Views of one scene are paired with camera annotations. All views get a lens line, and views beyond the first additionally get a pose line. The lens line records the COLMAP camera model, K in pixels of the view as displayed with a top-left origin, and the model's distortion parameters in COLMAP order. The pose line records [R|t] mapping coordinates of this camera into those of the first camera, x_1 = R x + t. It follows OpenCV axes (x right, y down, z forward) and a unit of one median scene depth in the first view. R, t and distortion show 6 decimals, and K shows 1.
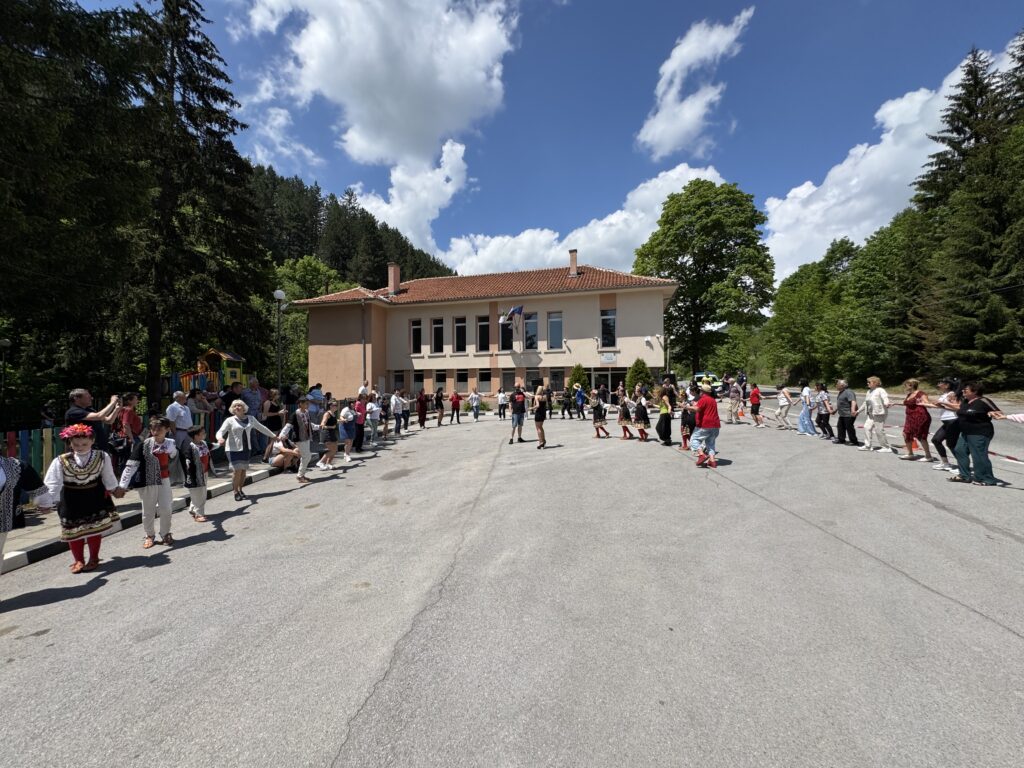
lens RADIAL K [[406.9, 0, 503.4], [0, 406.9, 382.4], [0, 0, 1]] dist [0.012175, 0.000146]
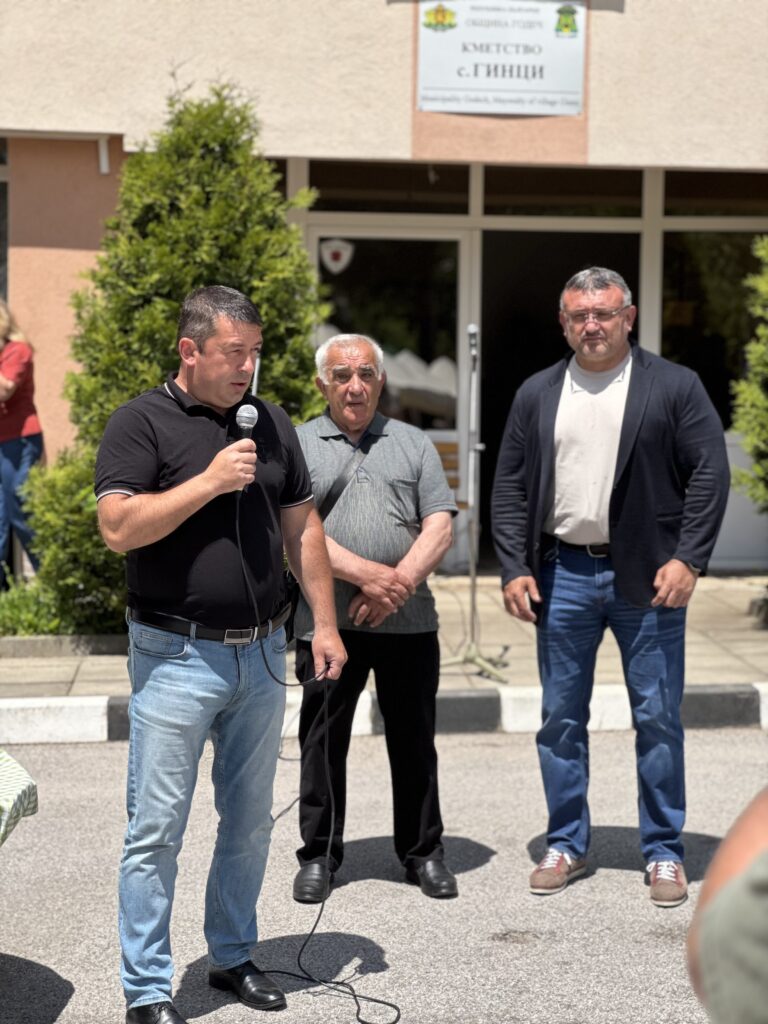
lens RADIAL K [[2312.1, 0, 391.5], [0, 2312.1, 503.9], [0, 0, 1]] dist [0.125673, 0.000000]
pose [[0.933974, -0.000997, 0.357339, 0.044375], [-0.026012, 0.997154, 0.070769, 0.003233], [-0.356393, -0.075391, 0.931290, 0.464262]]
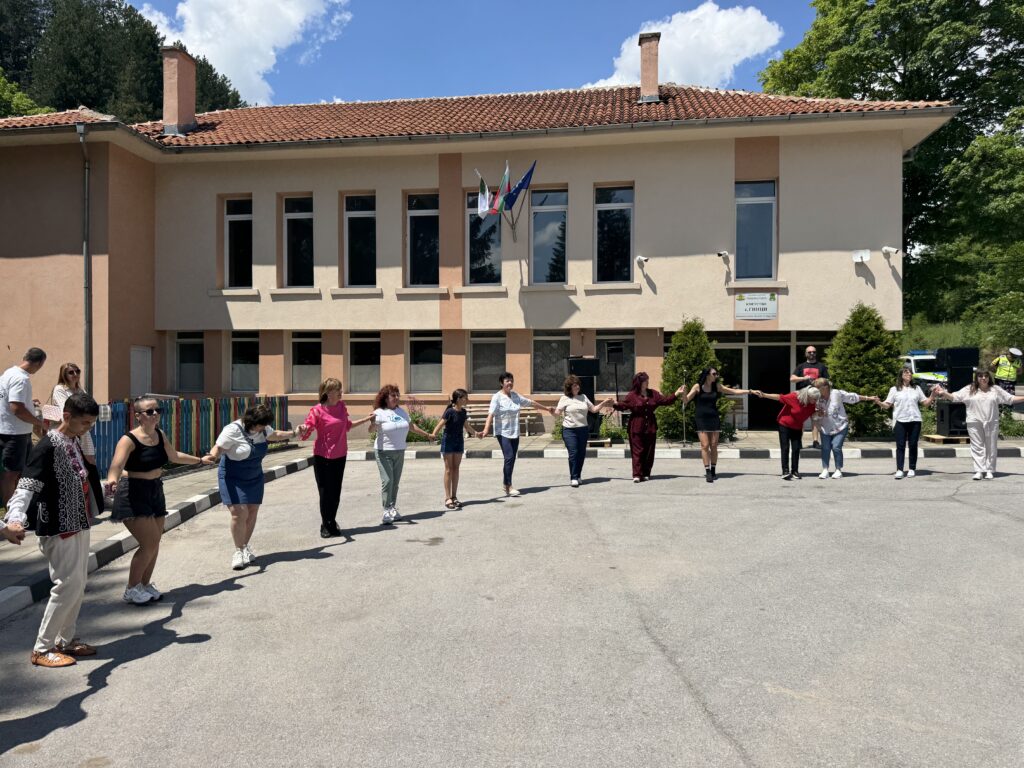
lens RADIAL K [[729.2, 0, 507.4], [0, 729.2, 380.9], [0, 0, 1]] dist [0.039263, -0.039614]
pose [[0.991116, 0.008271, 0.132743, -0.060009], [-0.010427, 0.999825, 0.015552, 0.001972], [-0.132591, -0.016798, 0.991028, 0.307883]]
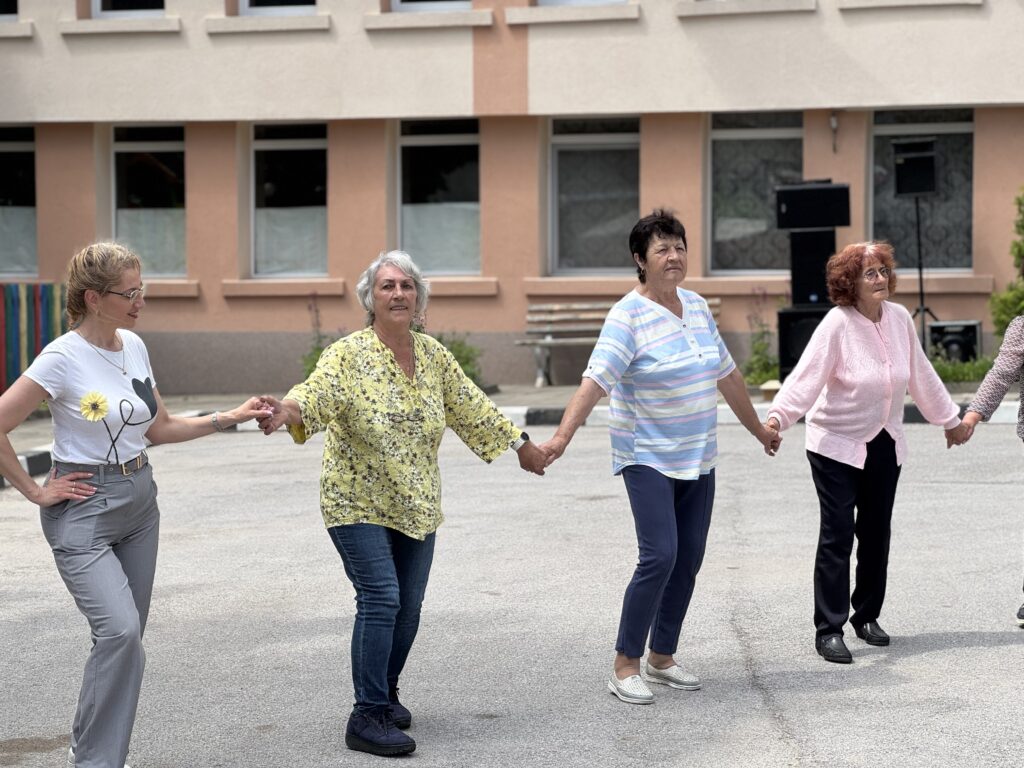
lens RADIAL K [[2312.1, 0, 451.9], [0, 2312.1, 369.7], [0, 0, 1]] dist [0.125673, 0.000000]
pose [[0.999972, 0.002824, 0.006988, -0.046601], [-0.003259, 0.998006, 0.063042, 0.005181], [-0.006796, -0.063063, 0.997986, 0.124427]]
